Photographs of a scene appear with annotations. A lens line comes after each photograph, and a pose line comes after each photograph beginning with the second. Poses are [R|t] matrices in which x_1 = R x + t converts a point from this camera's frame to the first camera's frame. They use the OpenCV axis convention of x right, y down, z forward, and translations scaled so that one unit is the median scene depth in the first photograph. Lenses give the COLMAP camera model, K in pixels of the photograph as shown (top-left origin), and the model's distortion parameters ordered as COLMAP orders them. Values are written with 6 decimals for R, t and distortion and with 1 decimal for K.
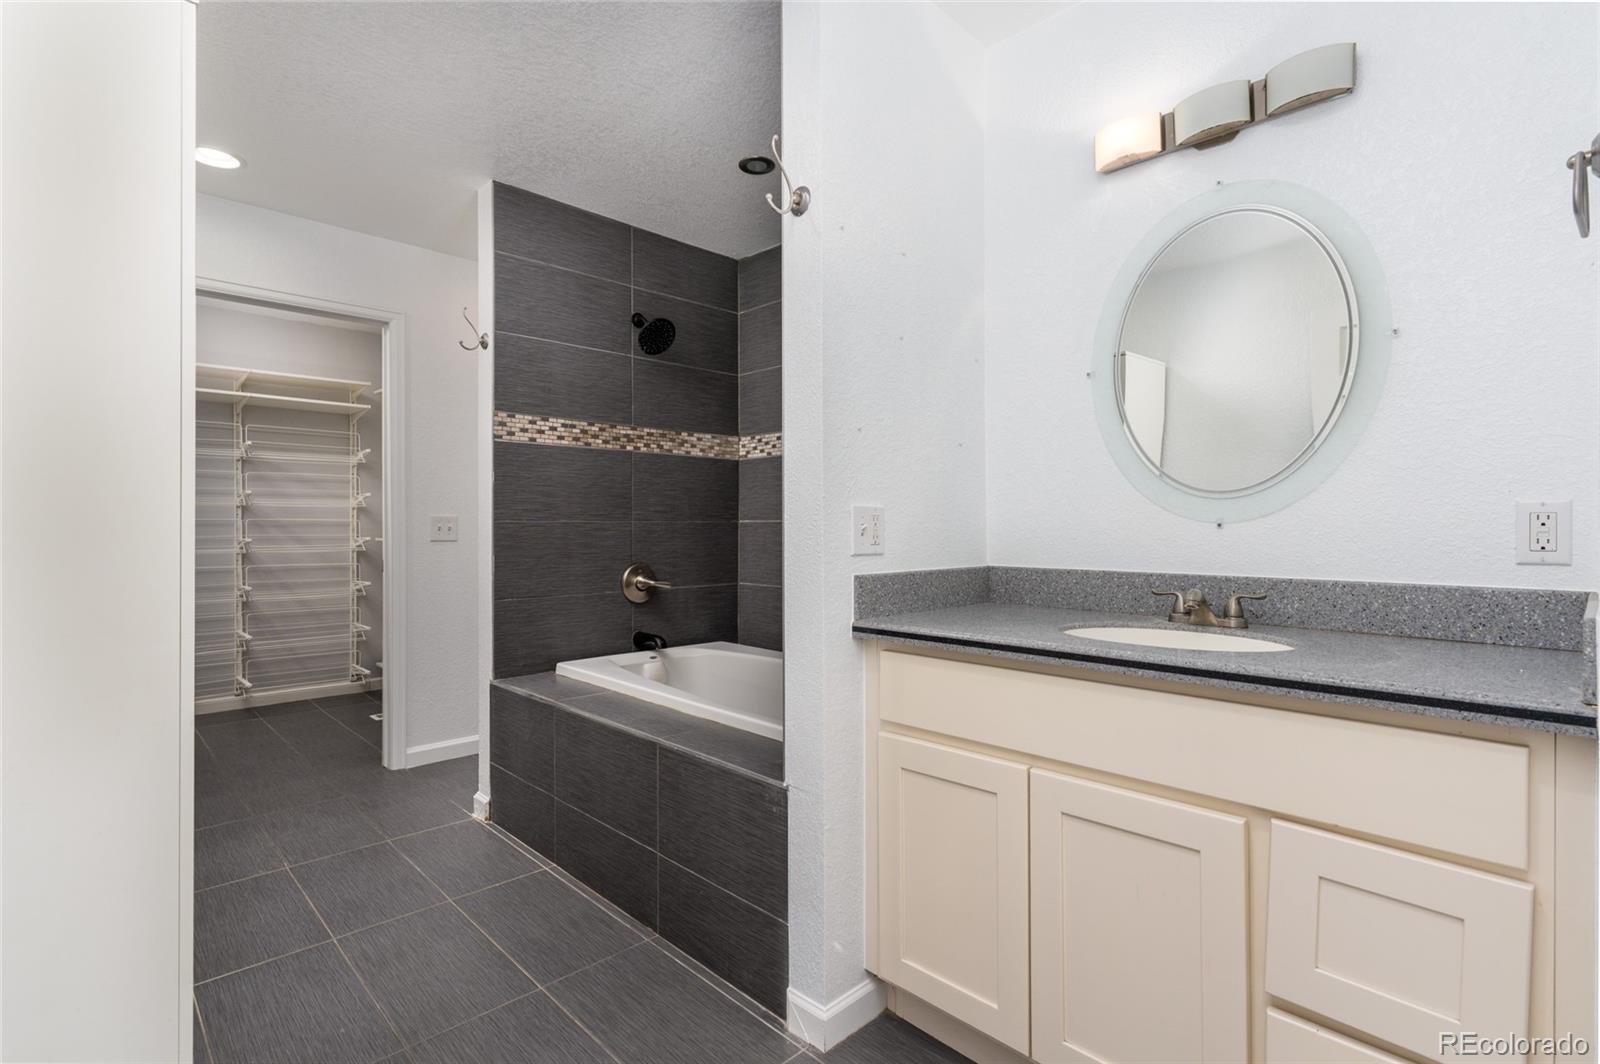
lens RADIAL K [[759.1, 0, 812.5], [0, 759.1, 531.6], [0, 0, 1]] dist [0.005176, -0.000453]
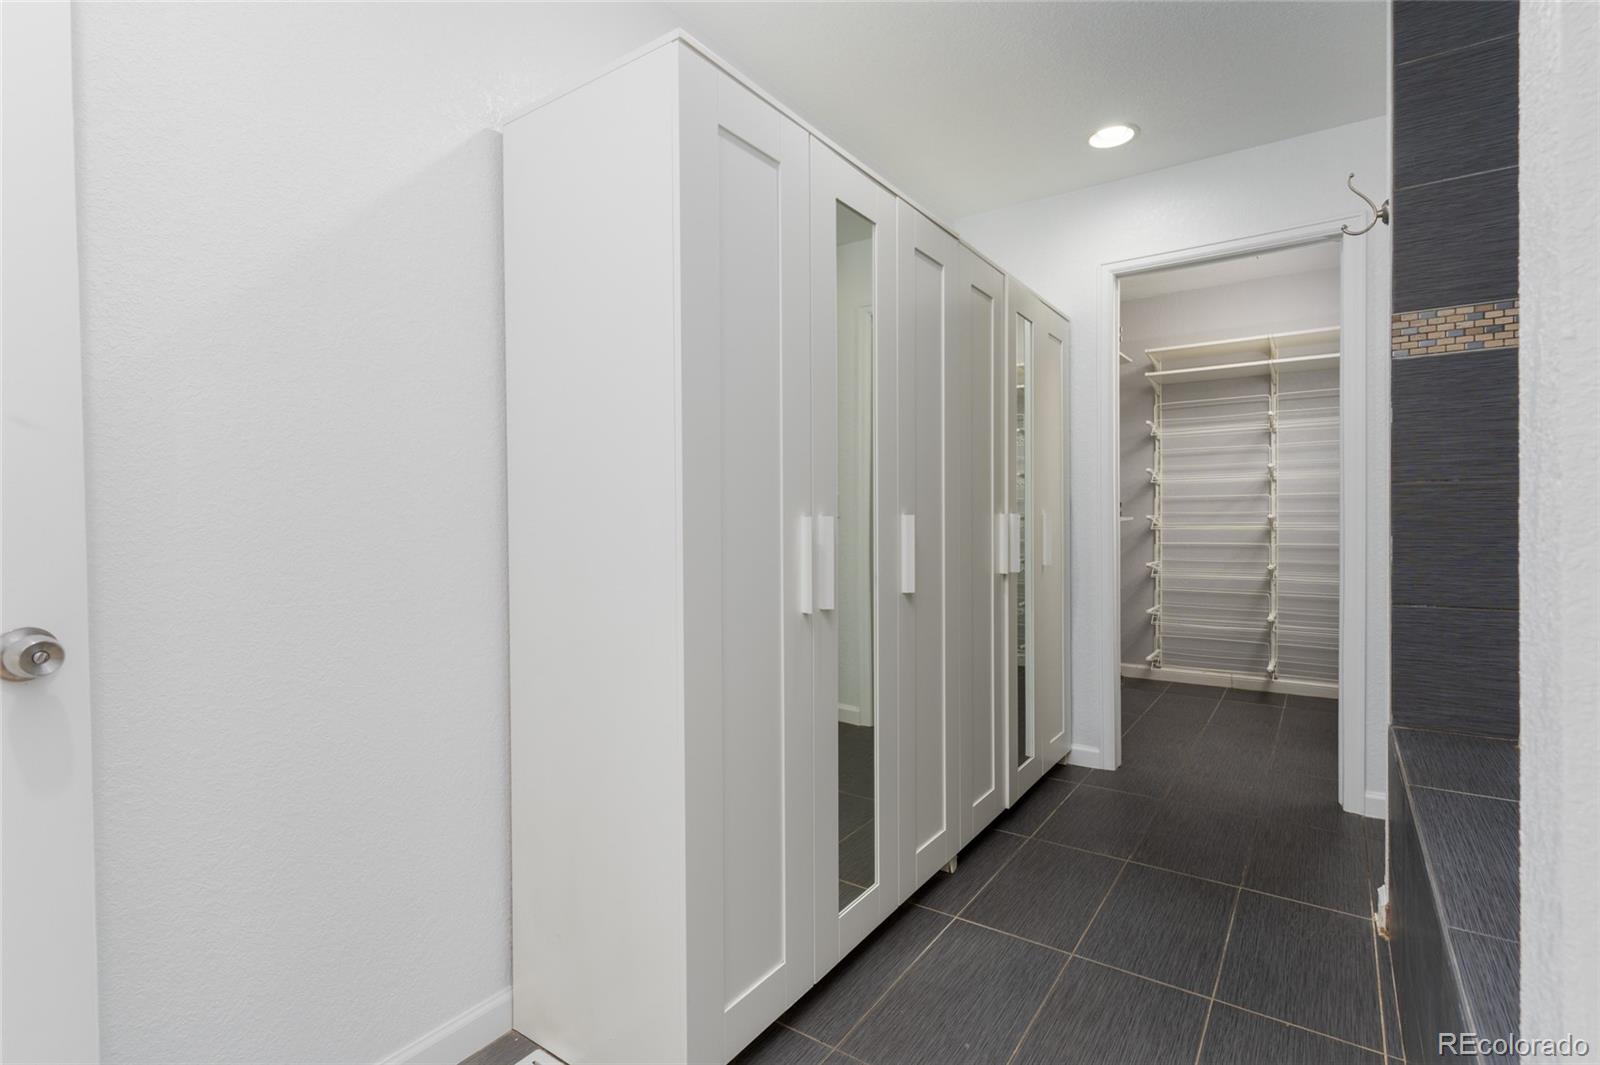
lens RADIAL K [[759.1, 0, 799.1], [0, 759.1, 527.0], [0, 0, 1]] dist [0.005176, -0.000453]
pose [[0.163216, 0.011991, -0.986517, 0.127256], [0.007706, 0.999880, 0.013429, 0.009440], [0.986560, -0.009794, 0.163104, 0.342771]]
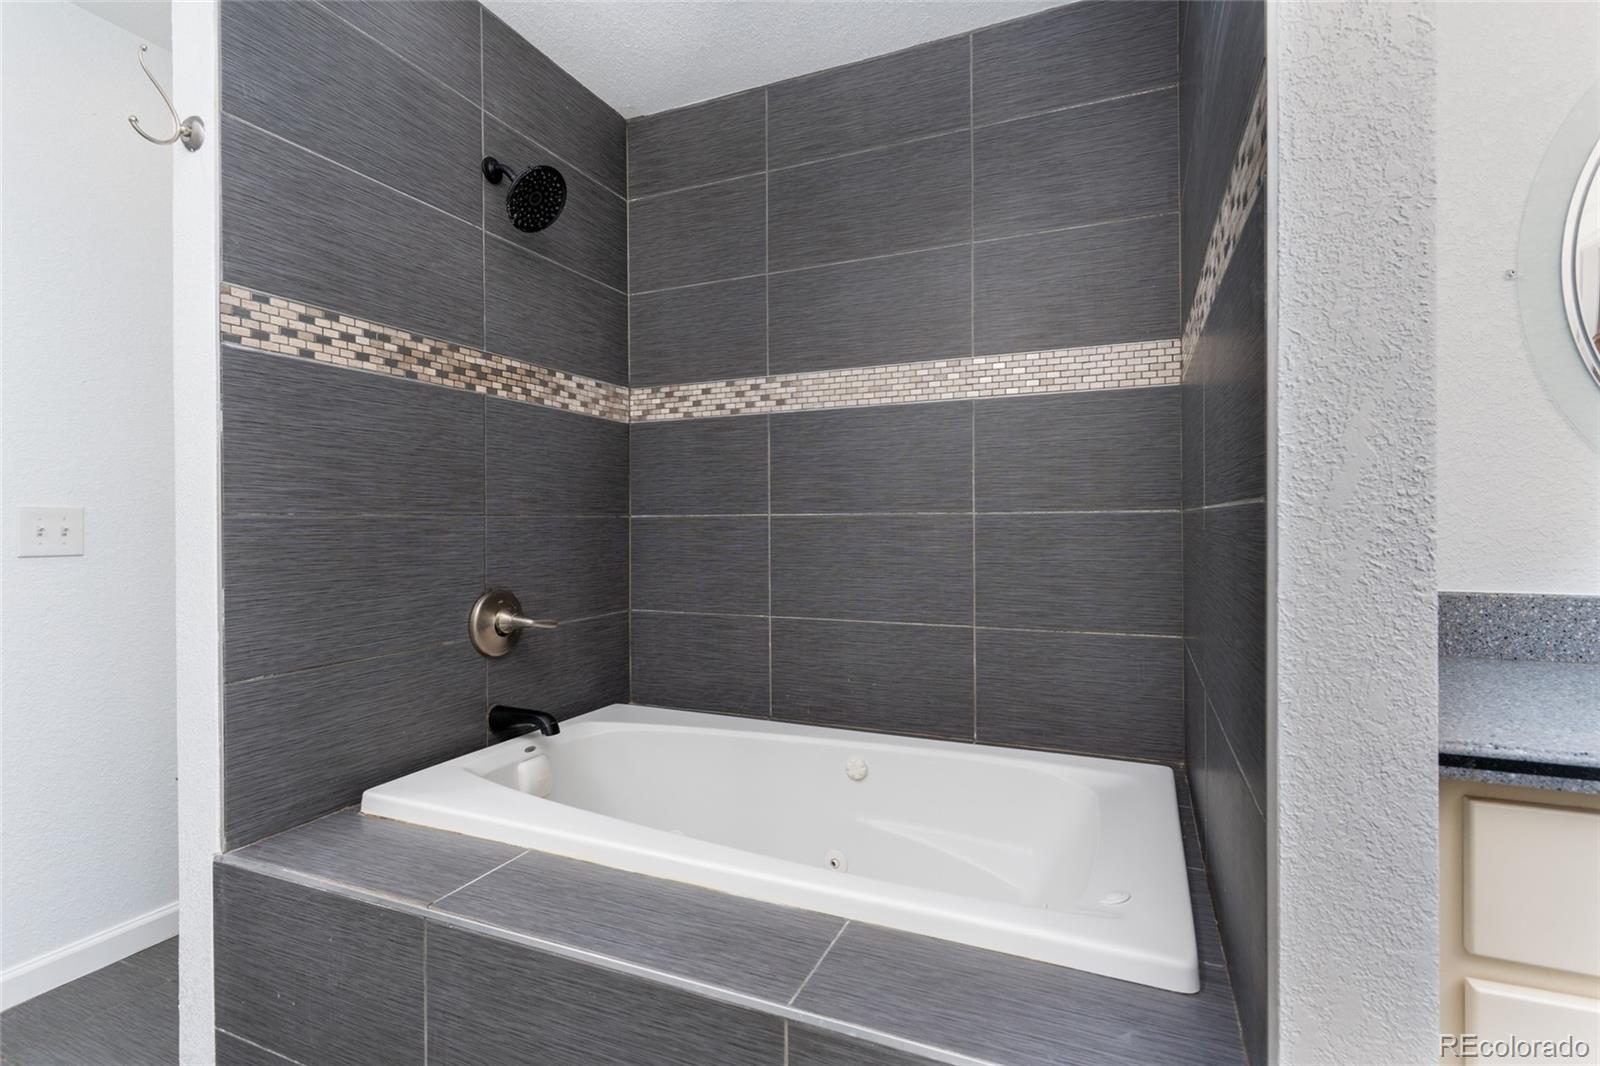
lens RADIAL K [[759.1, 0, 803.2], [0, 759.1, 526.4], [0, 0, 1]] dist [0.005176, -0.000453]
pose [[0.928571, -0.005946, 0.371108, -0.230141], [0.006608, 0.999978, -0.000510, -0.004141], [-0.371096, 0.002926, 0.928590, 0.378014]]
